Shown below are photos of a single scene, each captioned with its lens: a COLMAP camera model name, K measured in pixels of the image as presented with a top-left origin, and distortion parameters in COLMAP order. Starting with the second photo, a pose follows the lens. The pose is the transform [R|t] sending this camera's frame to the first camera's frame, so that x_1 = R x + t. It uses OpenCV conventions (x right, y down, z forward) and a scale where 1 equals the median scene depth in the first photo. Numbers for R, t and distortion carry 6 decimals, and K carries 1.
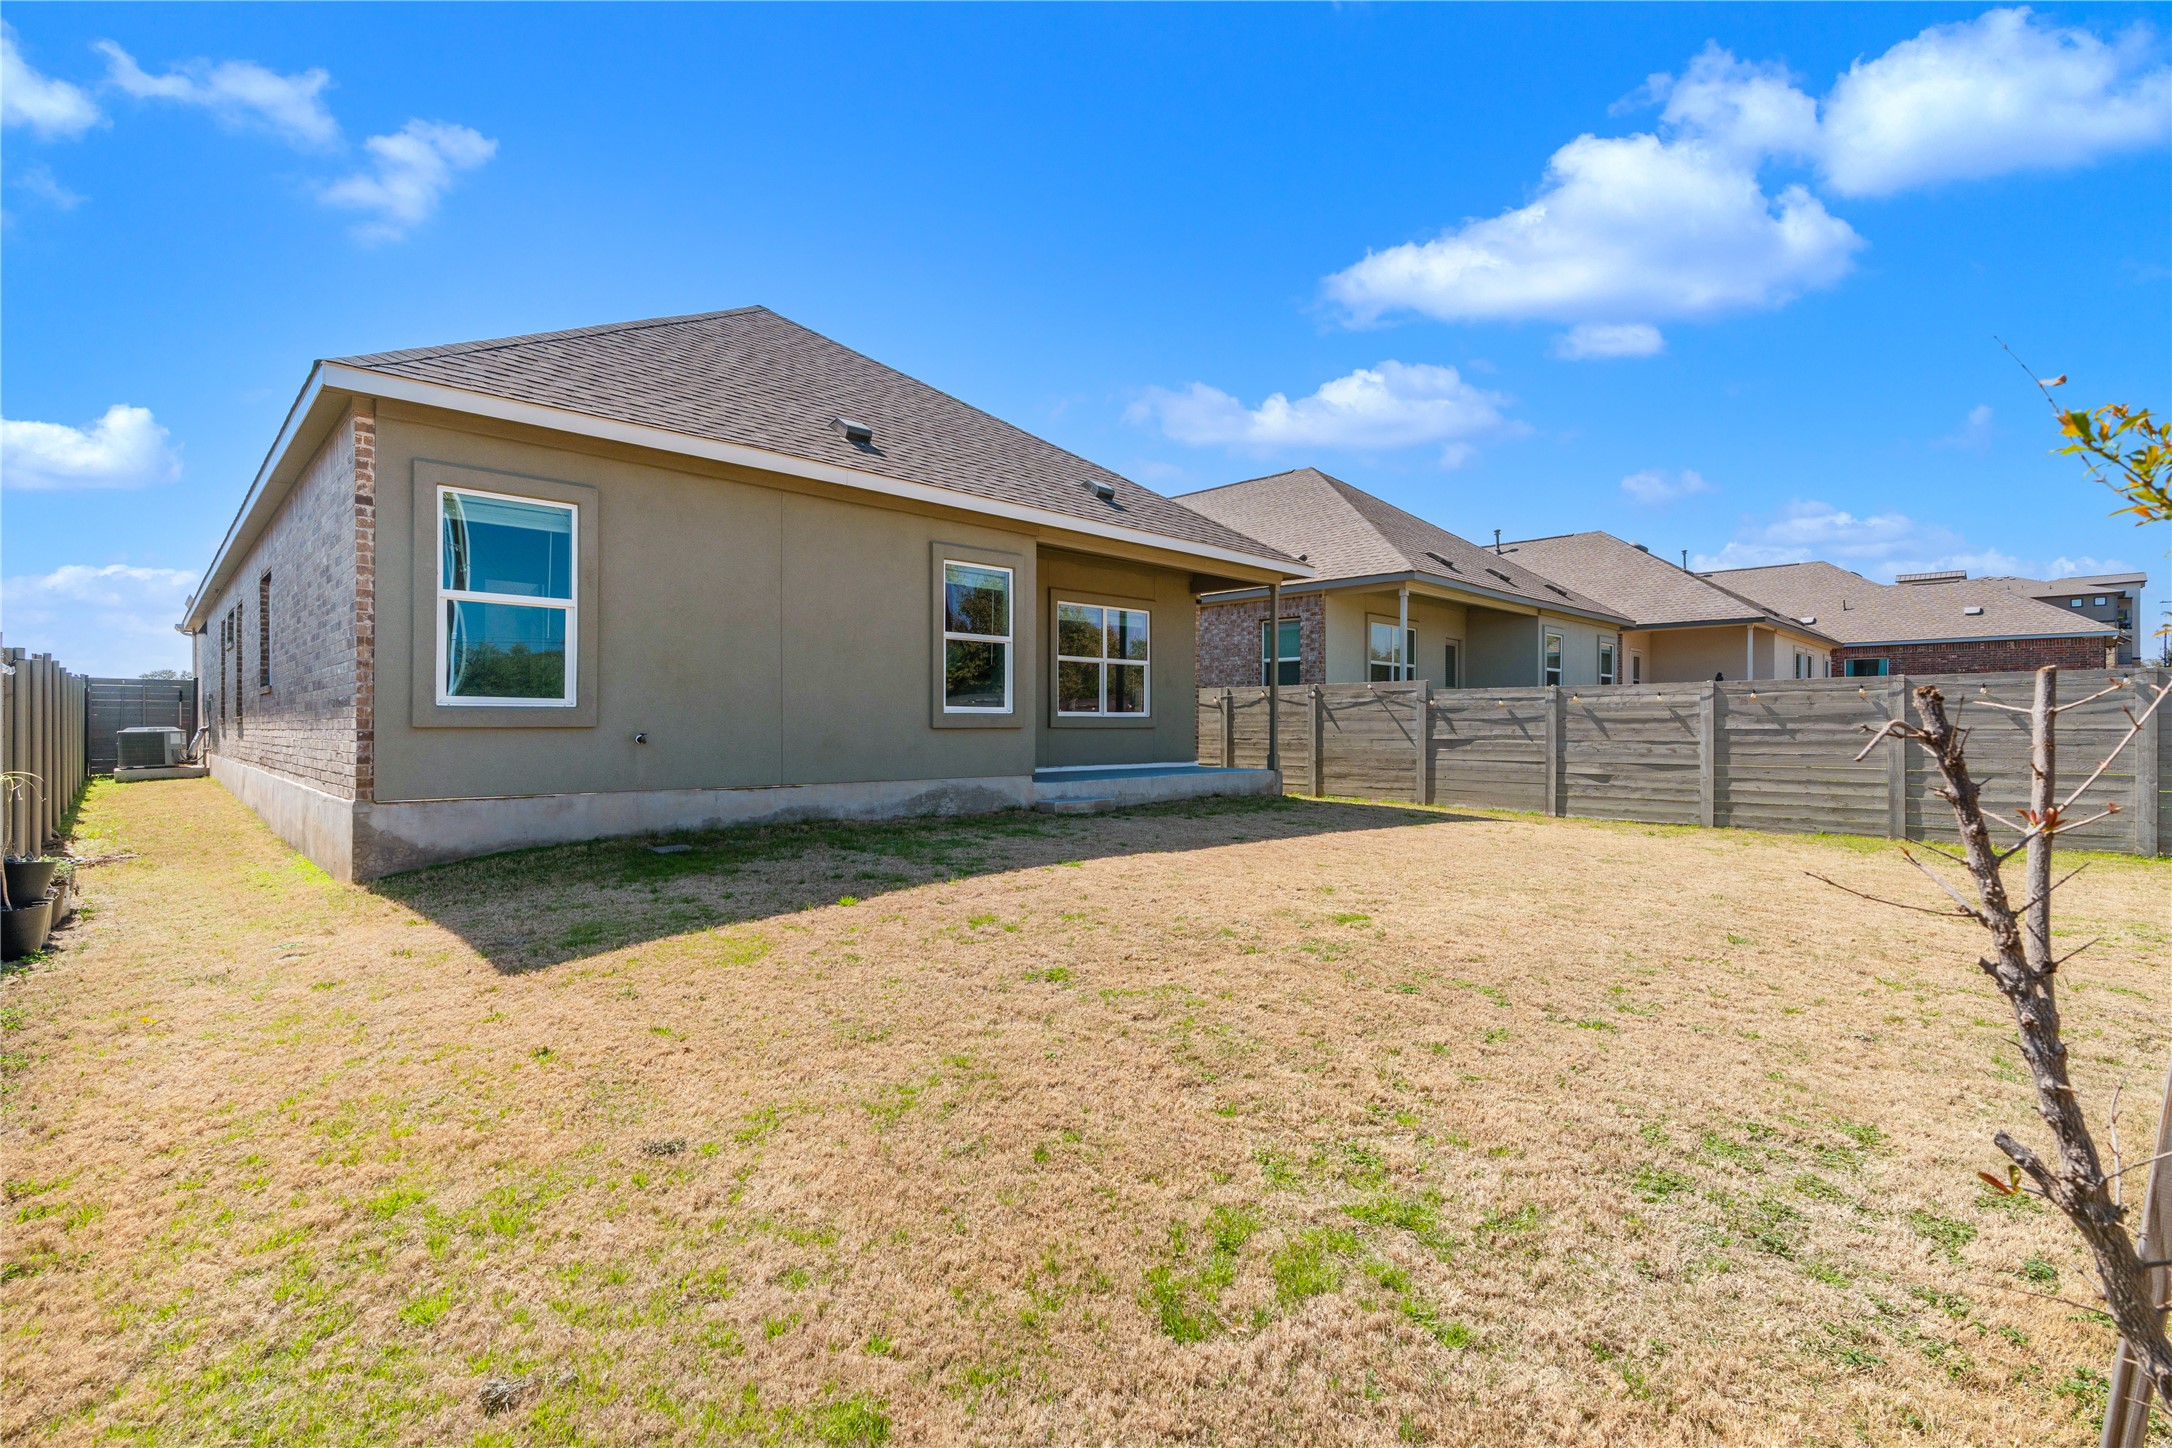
lens RADIAL K [[951.0, 0, 1092.0], [0, 951.0, 719.9], [0, 0, 1]] dist [-0.000059, 0.000044]
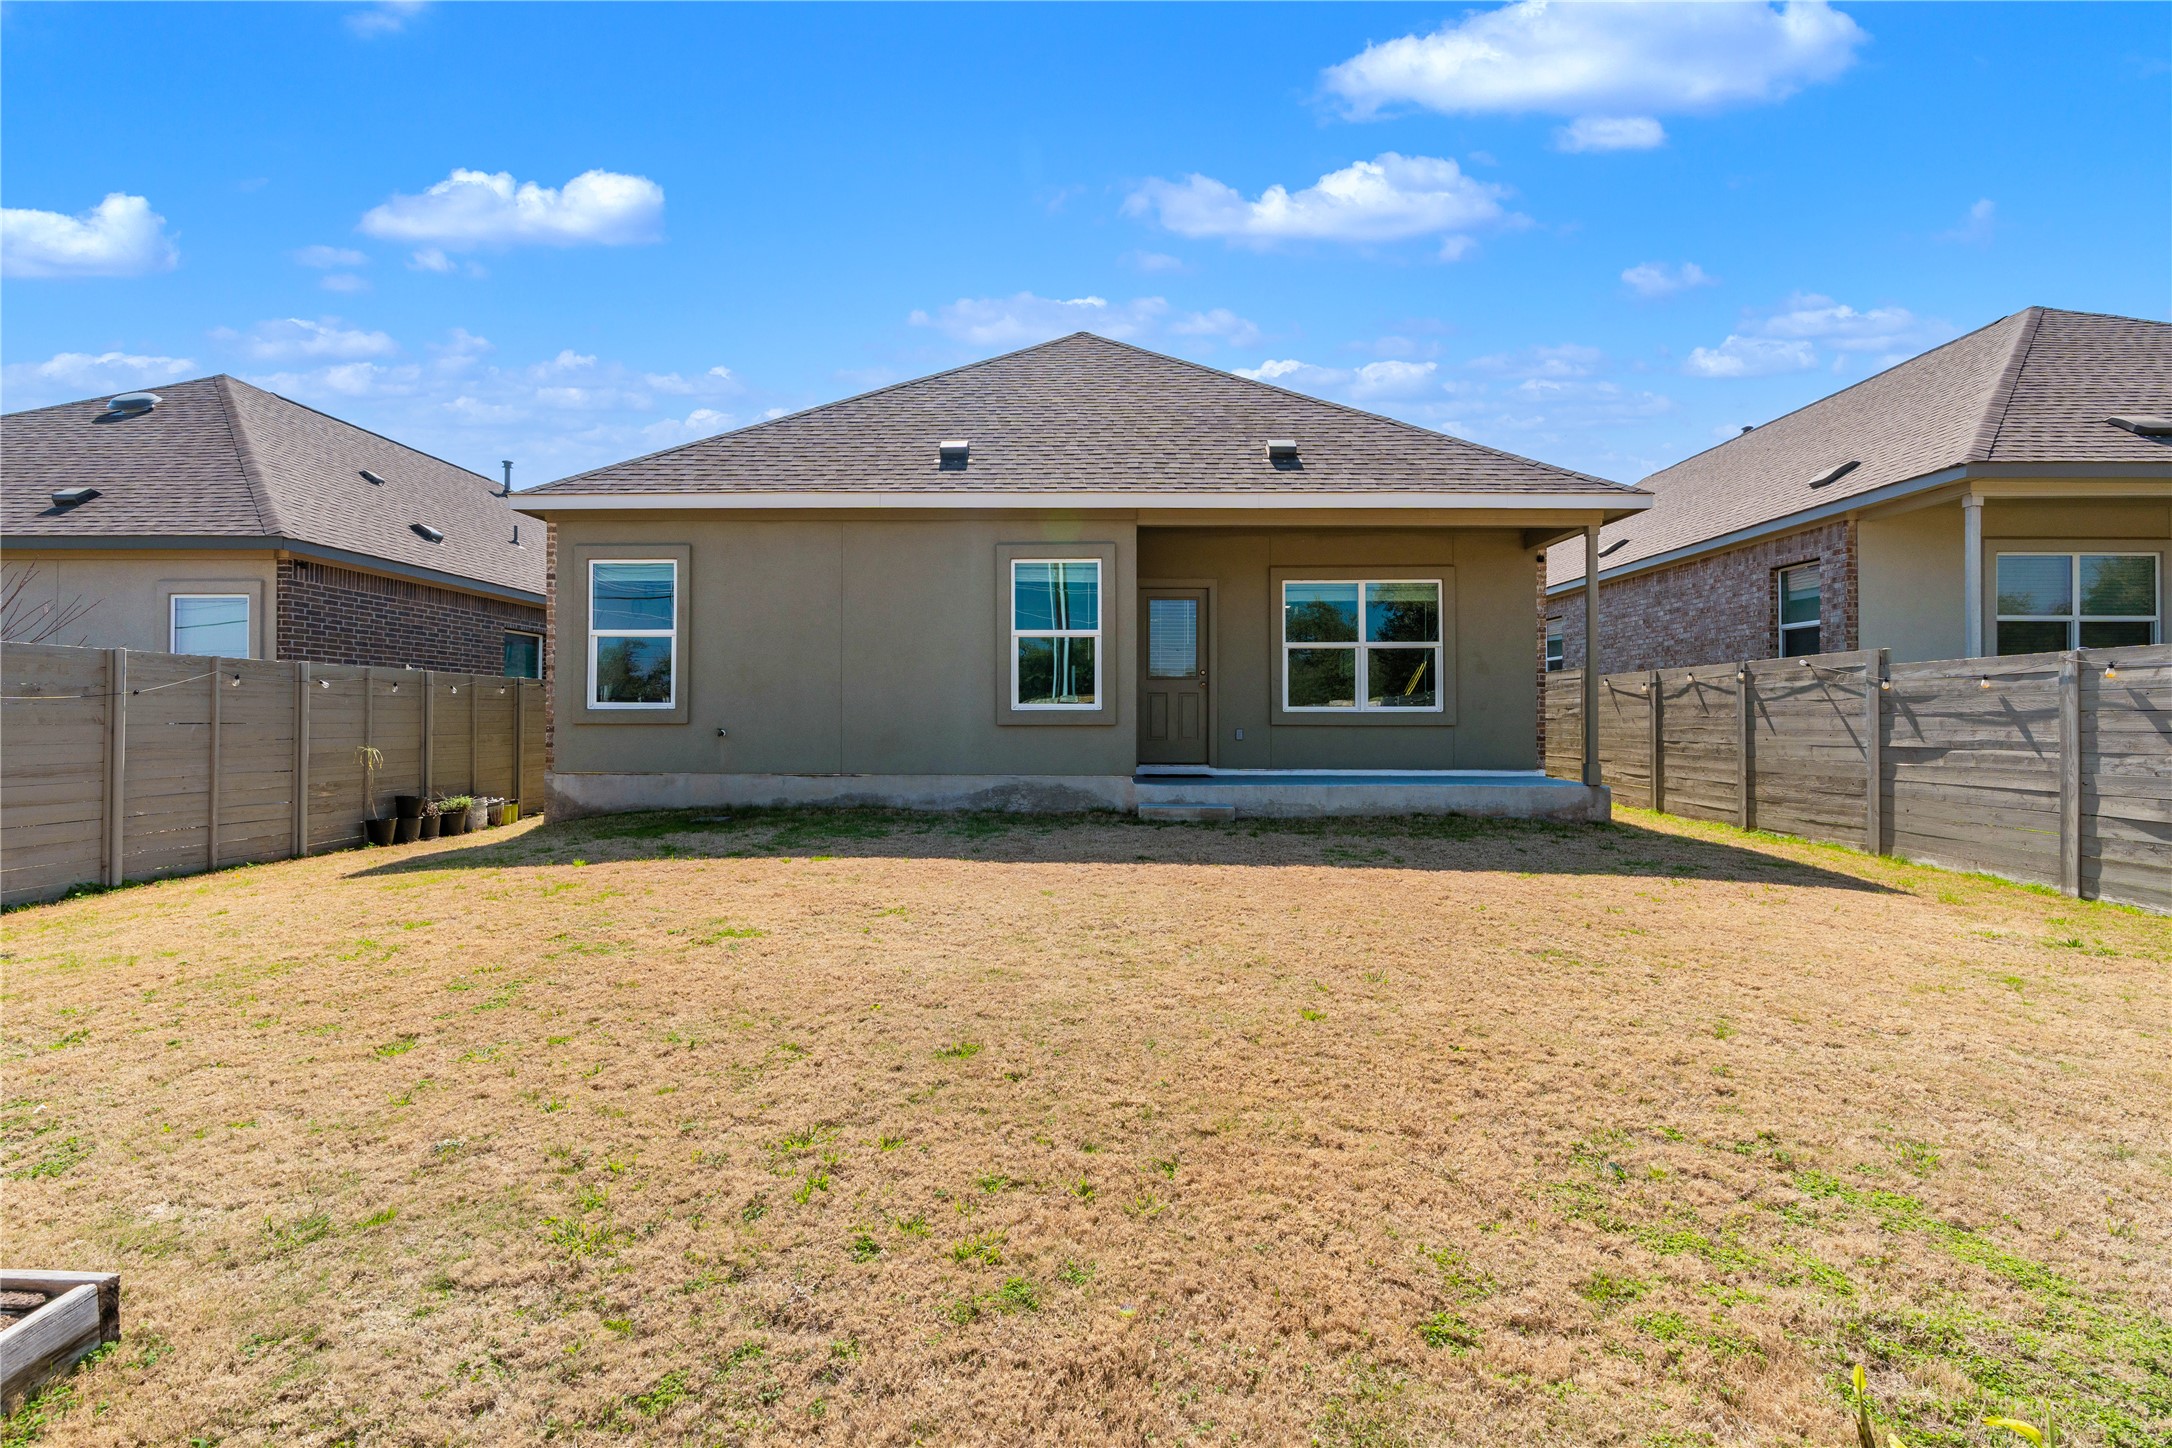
lens RADIAL K [[980.1, 0, 1086.0], [0, 980.1, 724.0], [0, 0, 1]] dist [-0.000343, -0.000033]
pose [[0.717629, 0.002768, -0.696420, 0.475482], [0.003318, 0.999967, 0.007393, -0.000291], [0.696418, -0.007616, 0.717596, 0.228545]]
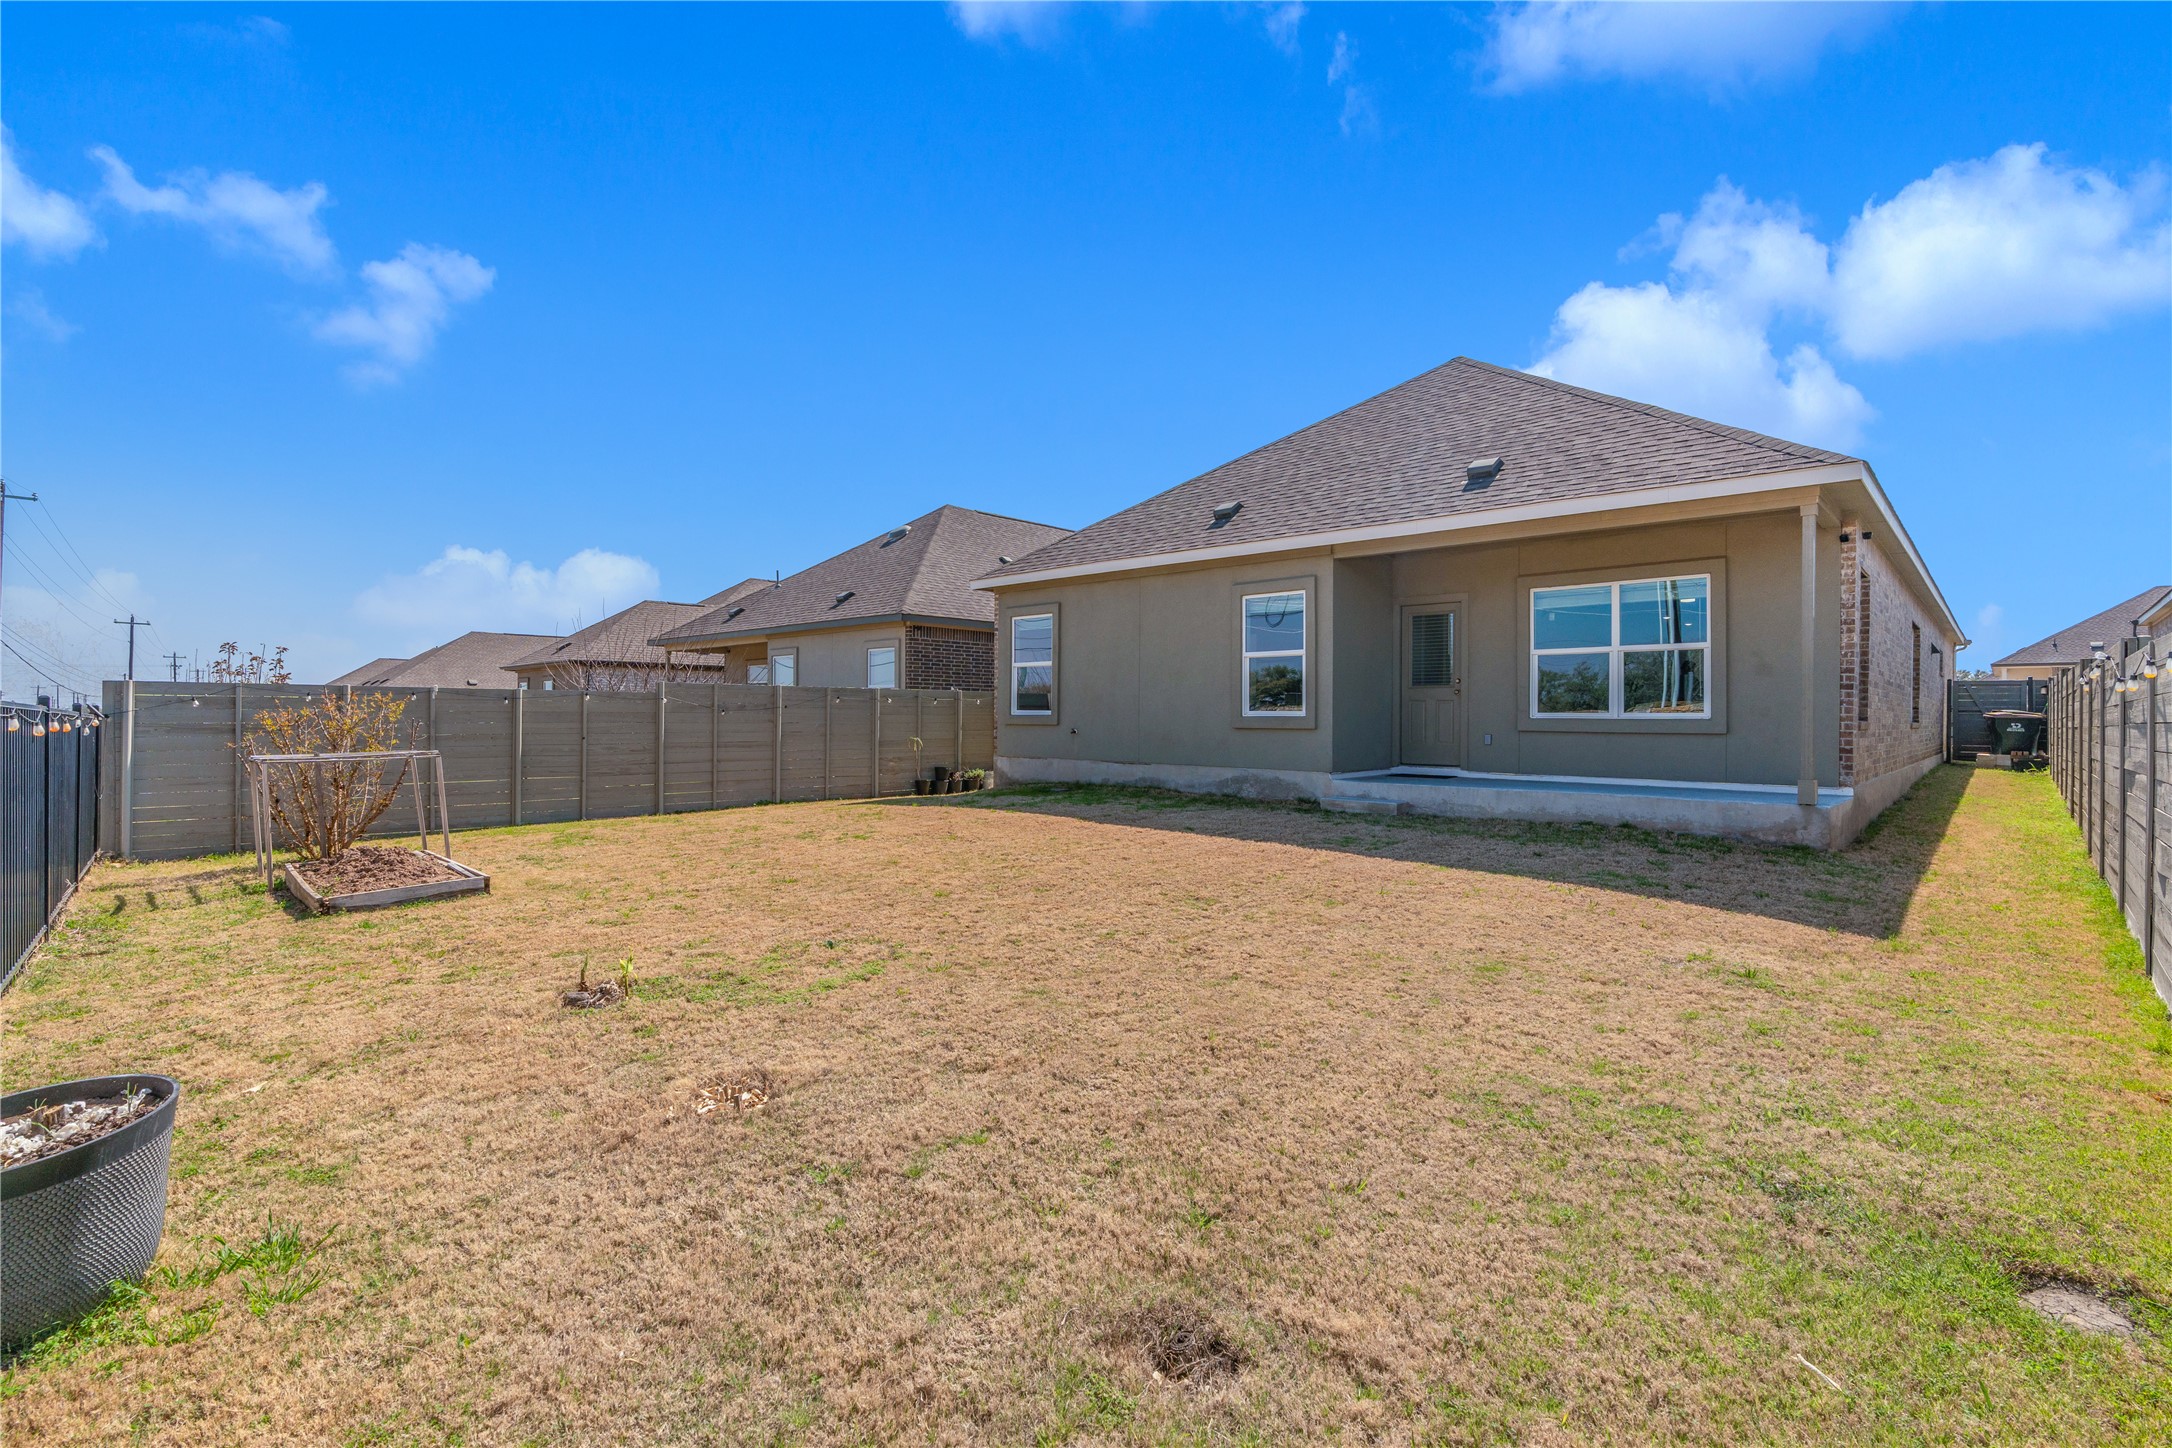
lens RADIAL K [[1015.7, 0, 1149.2], [0, 1015.7, 726.8], [0, 0, 1]] dist [-0.000243, -0.000021]
pose [[0.091421, 0.008414, -0.995777, 0.897190], [-0.001468, 0.999964, 0.008314, -0.003414], [0.995811, 0.000702, 0.091430, 0.565664]]
